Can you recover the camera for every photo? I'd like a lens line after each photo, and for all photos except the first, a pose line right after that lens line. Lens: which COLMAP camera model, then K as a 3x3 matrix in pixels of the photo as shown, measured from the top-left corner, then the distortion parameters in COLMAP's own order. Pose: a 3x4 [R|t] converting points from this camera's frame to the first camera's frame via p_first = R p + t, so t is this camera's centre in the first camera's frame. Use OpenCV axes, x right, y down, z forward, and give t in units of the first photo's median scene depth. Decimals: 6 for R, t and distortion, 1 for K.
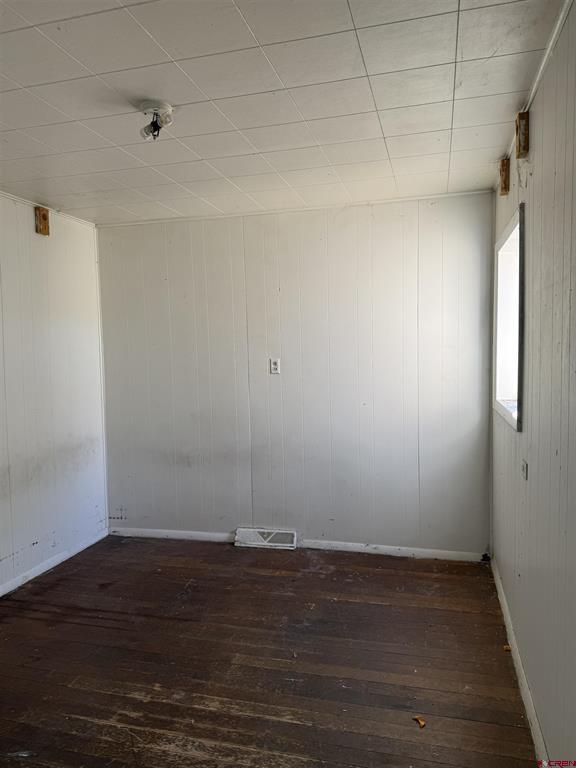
lens RADIAL K [[544.6, 0, 288.0], [0, 544.6, 384.0], [0, 0, 1]] dist [0.077336, -0.097650]
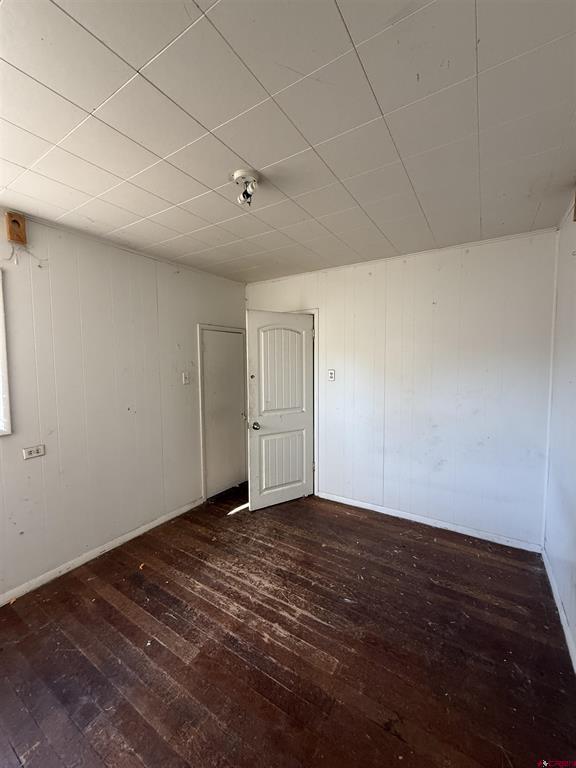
lens RADIAL K [[307.8, 0, 288.0], [0, 307.8, 384.0], [0, 0, 1]] dist [0.000035, -0.000002]
pose [[-0.956130, 0.000957, 0.292941, -0.533660], [0.039005, 0.991506, 0.124070, -0.116975], [-0.290334, 0.130054, -0.948046, 1.716900]]
